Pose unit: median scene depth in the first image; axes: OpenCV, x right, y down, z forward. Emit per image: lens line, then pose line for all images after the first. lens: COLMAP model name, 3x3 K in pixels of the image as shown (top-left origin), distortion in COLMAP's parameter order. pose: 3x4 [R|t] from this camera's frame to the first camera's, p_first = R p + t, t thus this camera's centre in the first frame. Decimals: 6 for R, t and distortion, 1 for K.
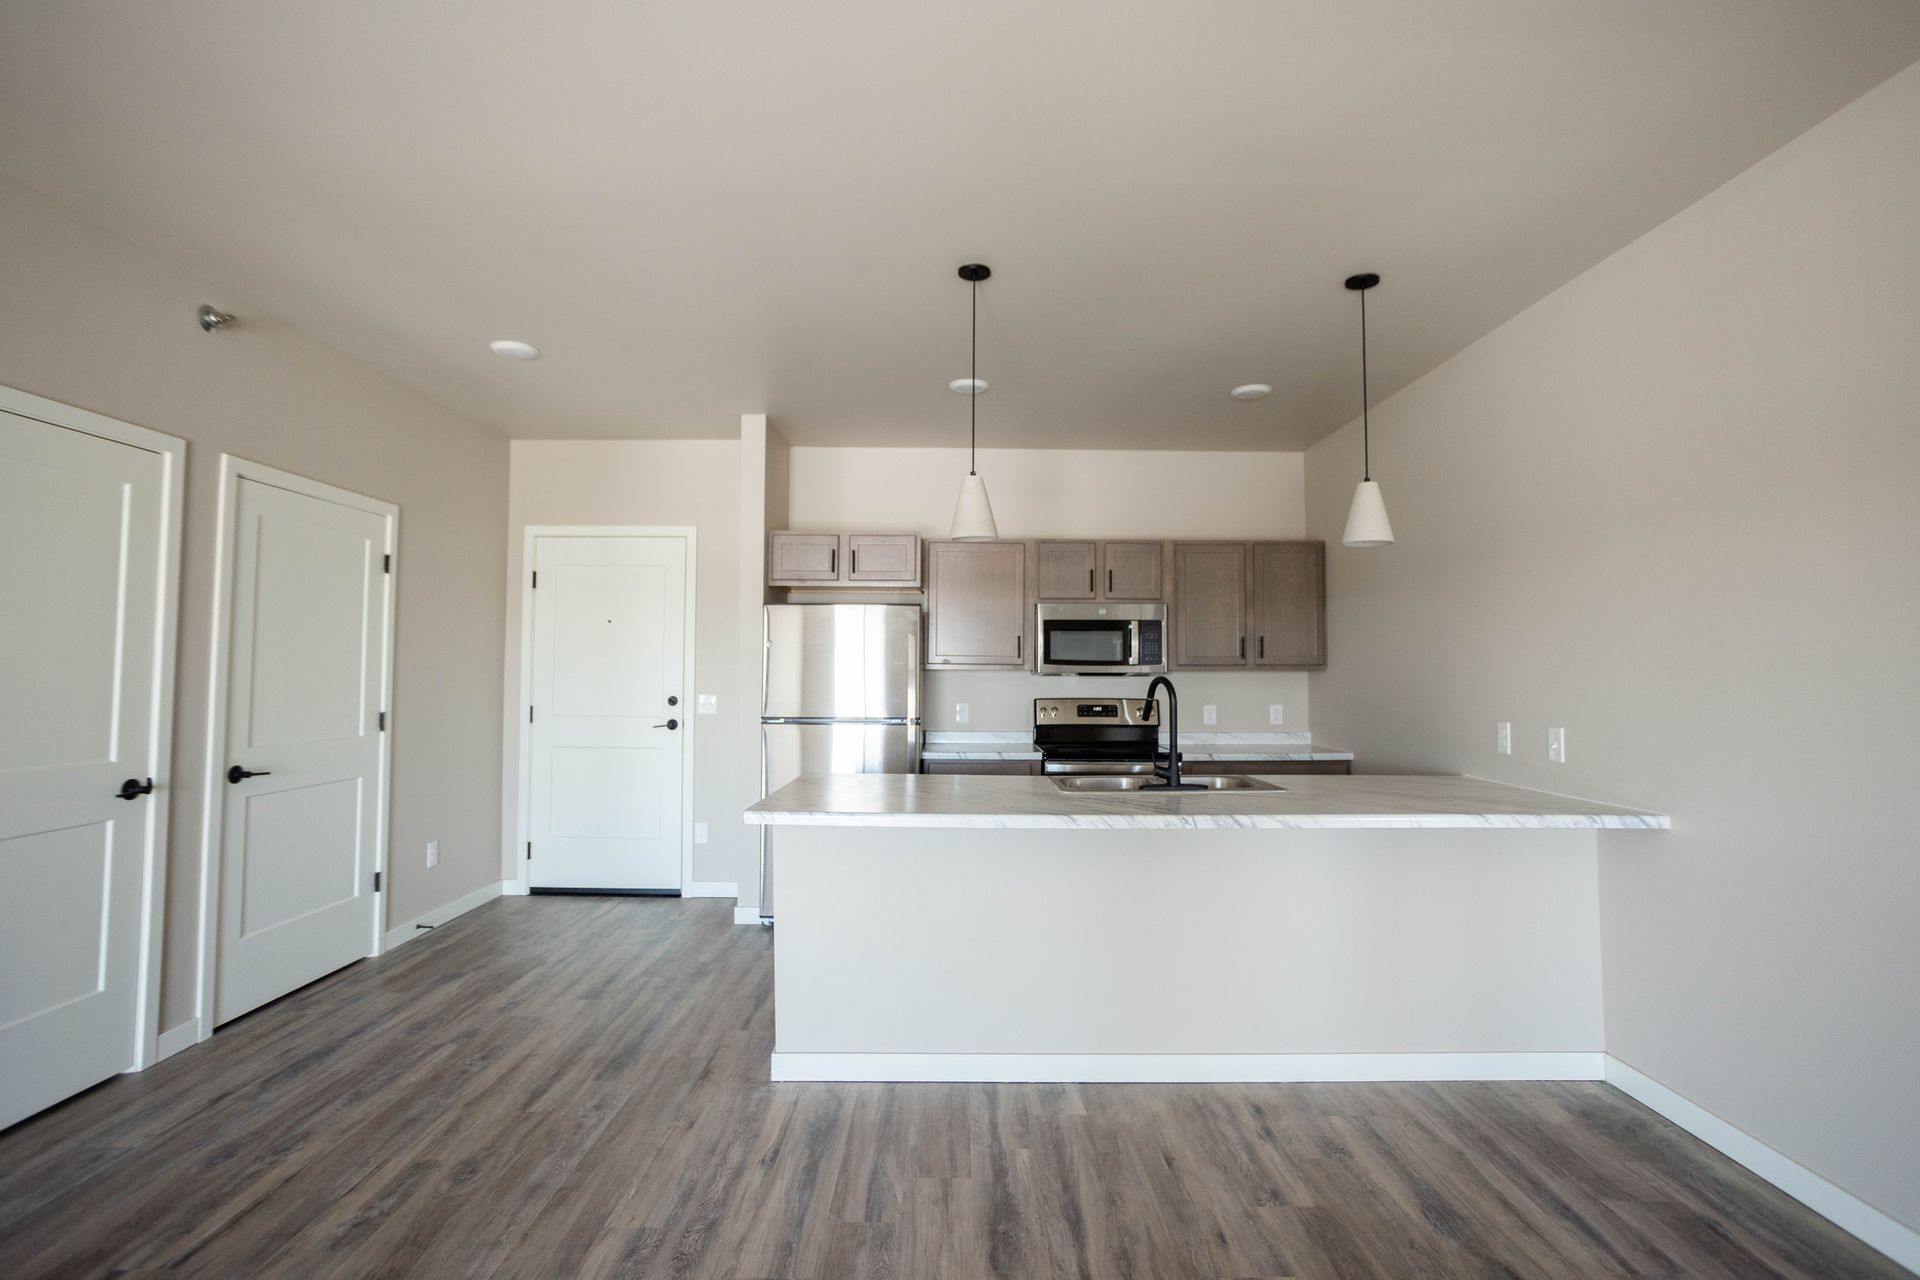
lens RADIAL K [[924.2, 0, 960.9], [0, 924.2, 633.2], [0, 0, 1]] dist [-0.051031, 0.034180]
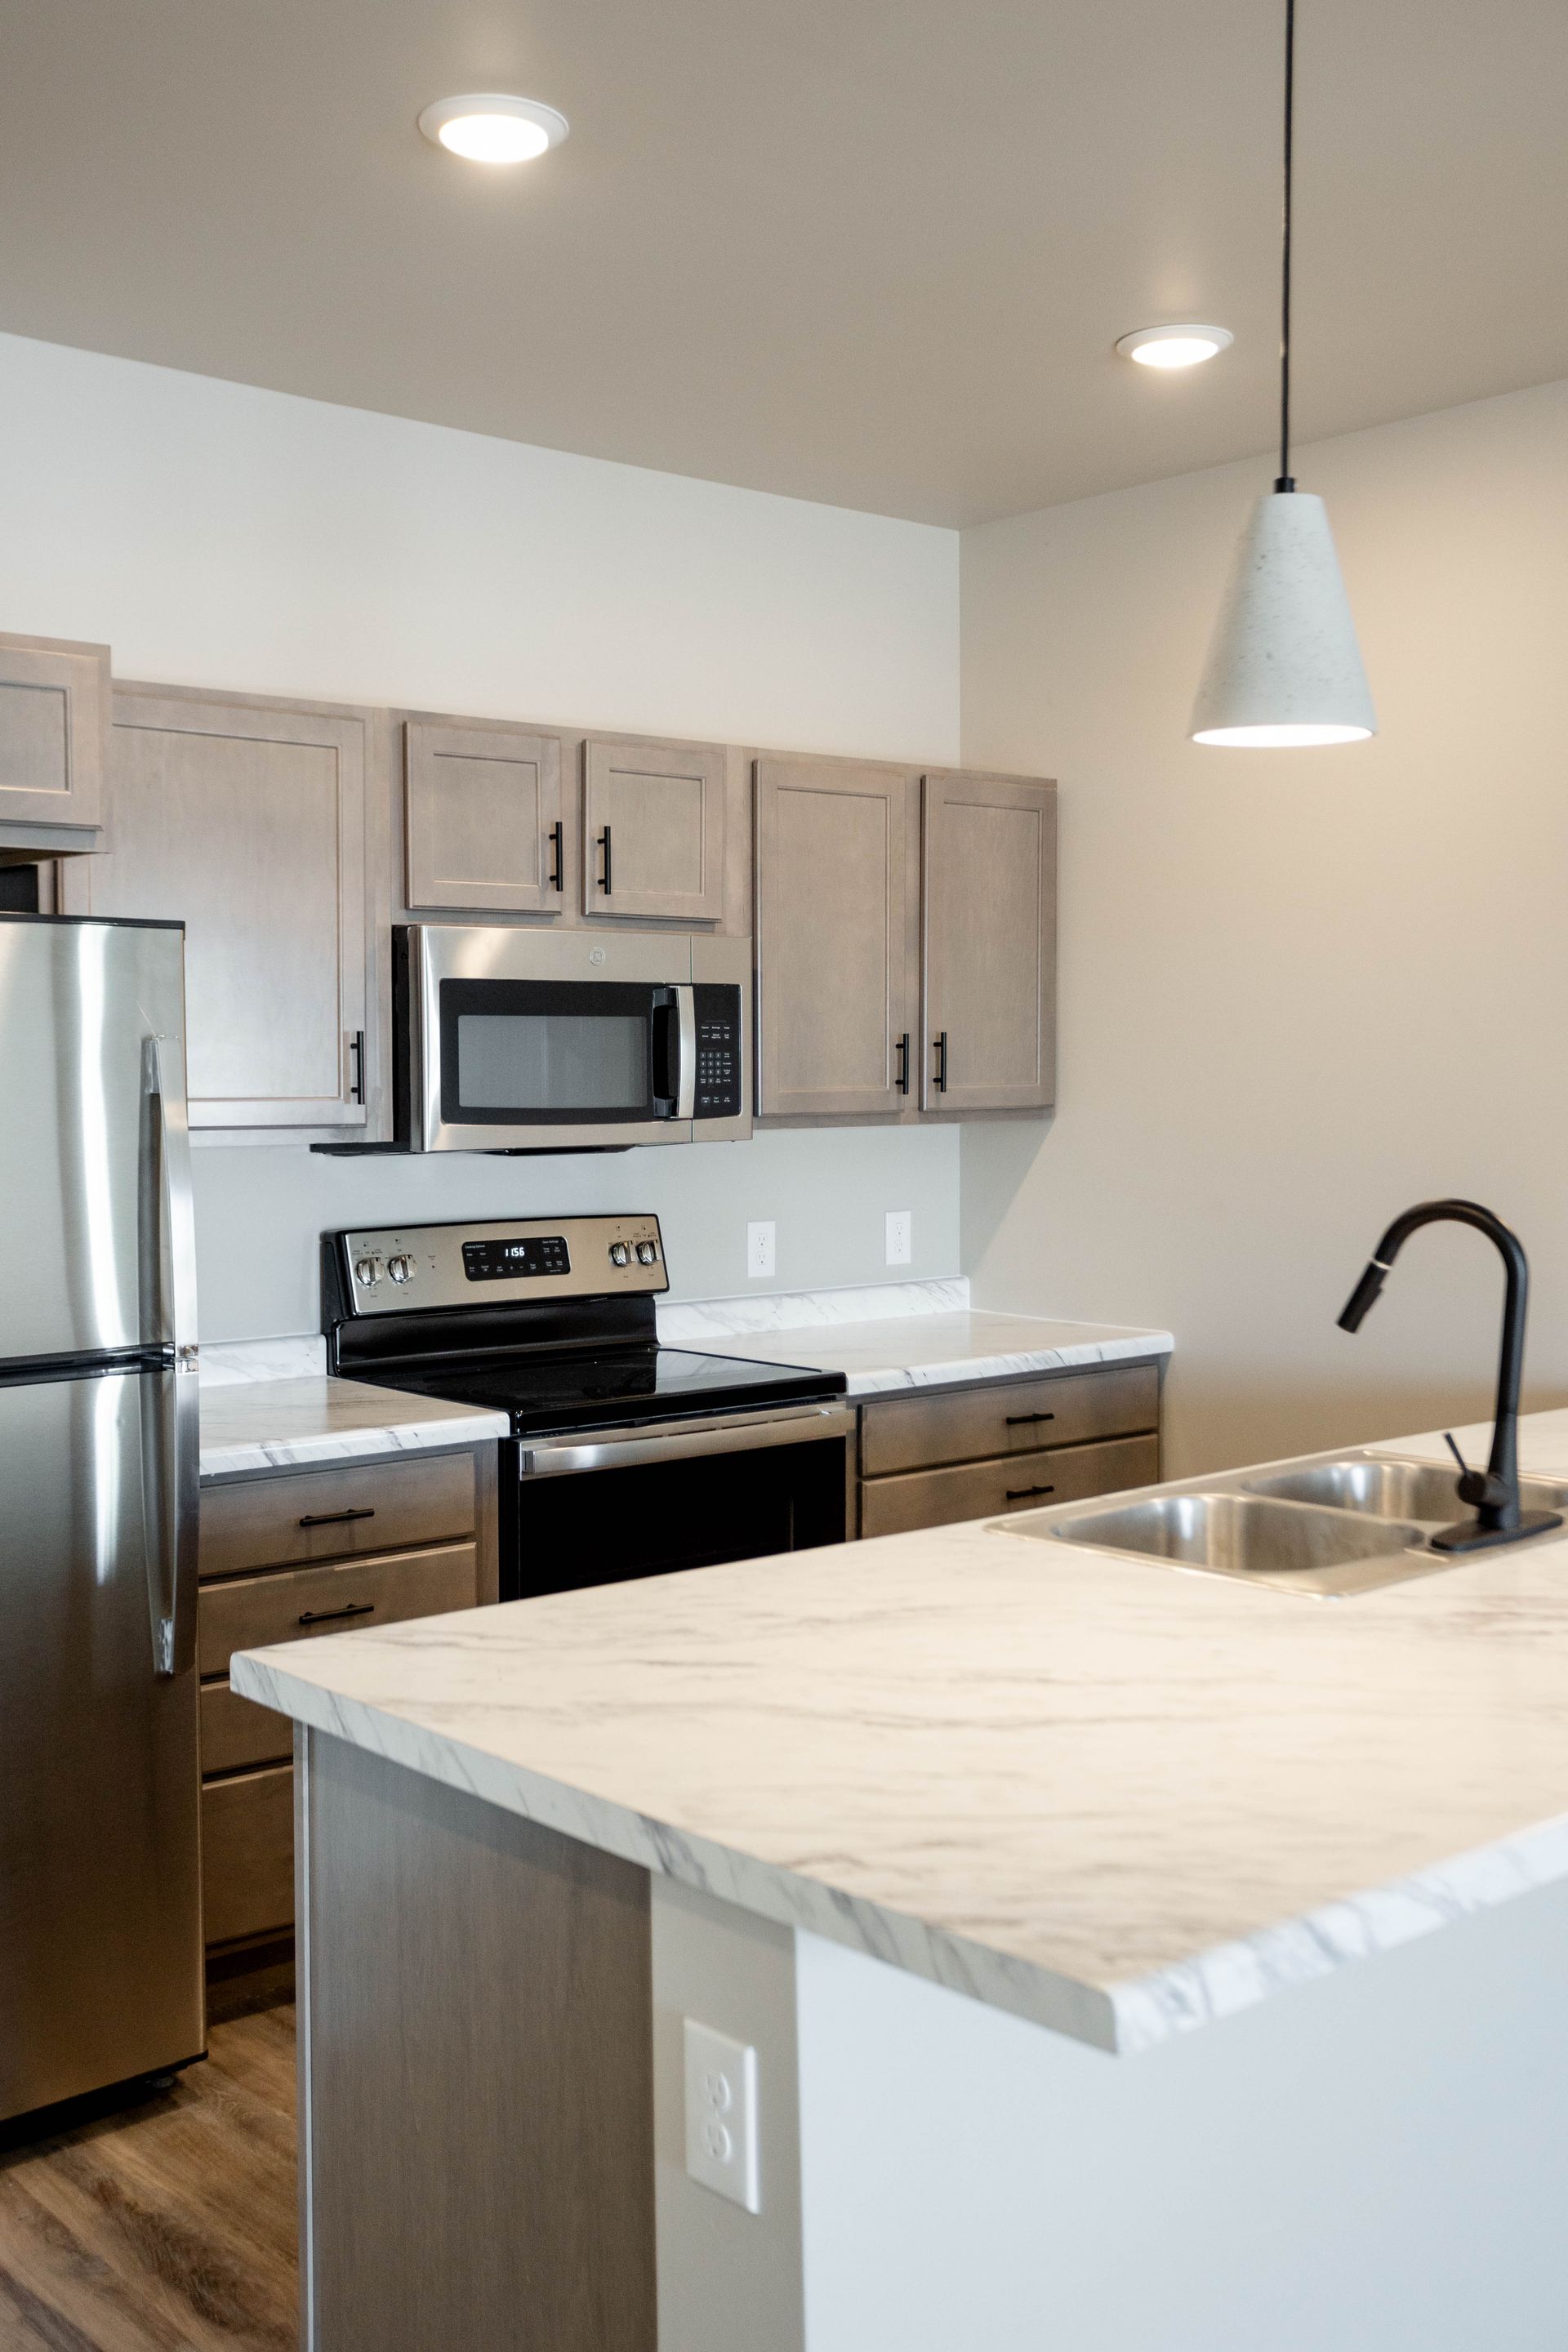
lens RADIAL K [[2295.0, 0, 784.0], [0, 2295.0, 1176.0], [0, 0, 1]] dist [0.011145, 0.013775]
pose [[0.761485, -0.039062, 0.647004, -0.466346], [-0.021523, 0.996108, 0.085470, -0.024799], [-0.647825, -0.079009, 0.757681, 0.505020]]
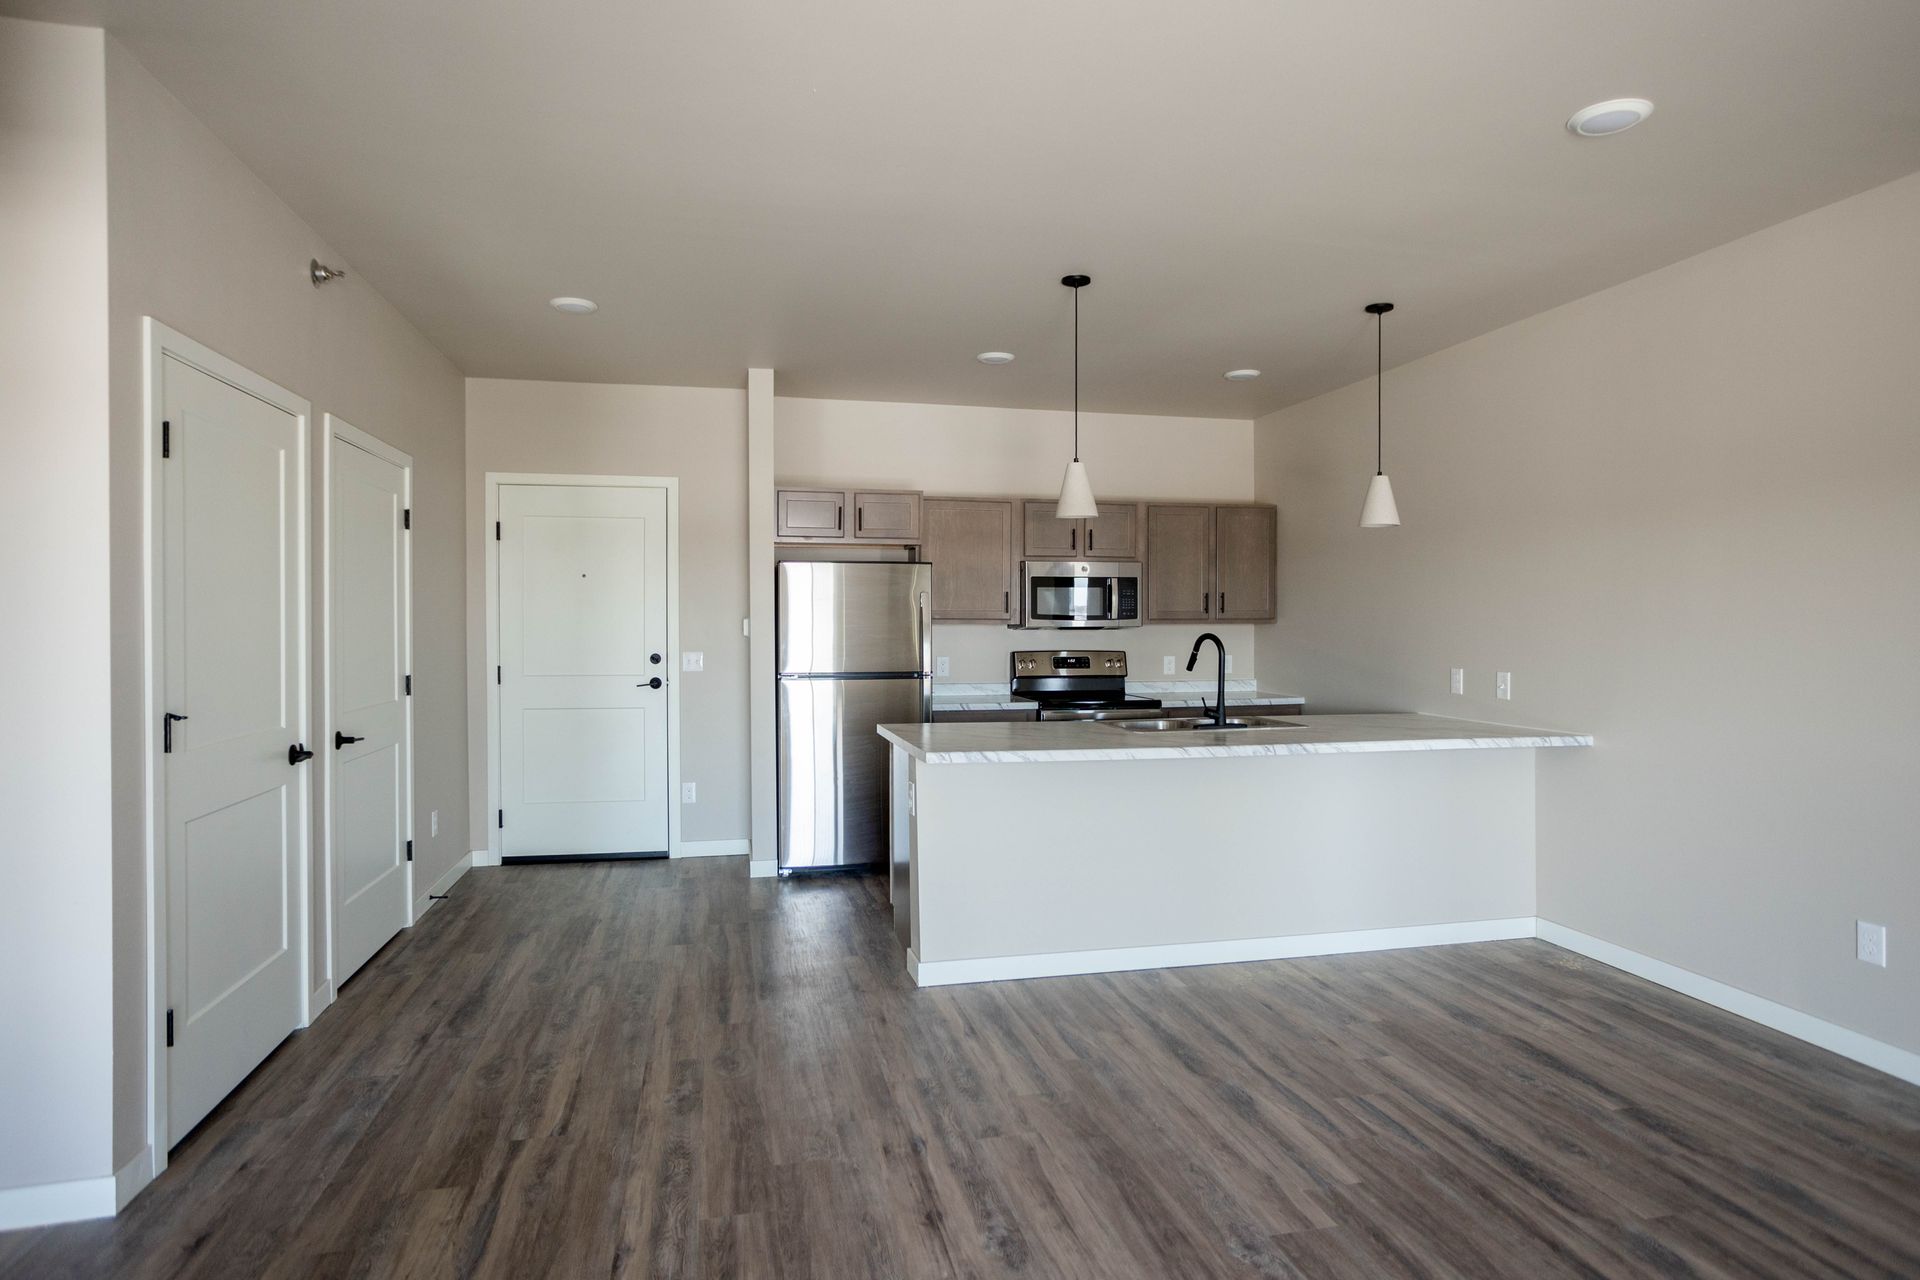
lens RADIAL K [[1076.1, 0, 966.9], [0, 1076.1, 632.7], [0, 0, 1]] dist [-0.039505, 0.032725]
pose [[0.975703, -0.007026, 0.218984, -0.364553], [-0.005318, 0.998432, 0.055730, -0.027546], [-0.219032, -0.055541, 0.974136, -0.256946]]
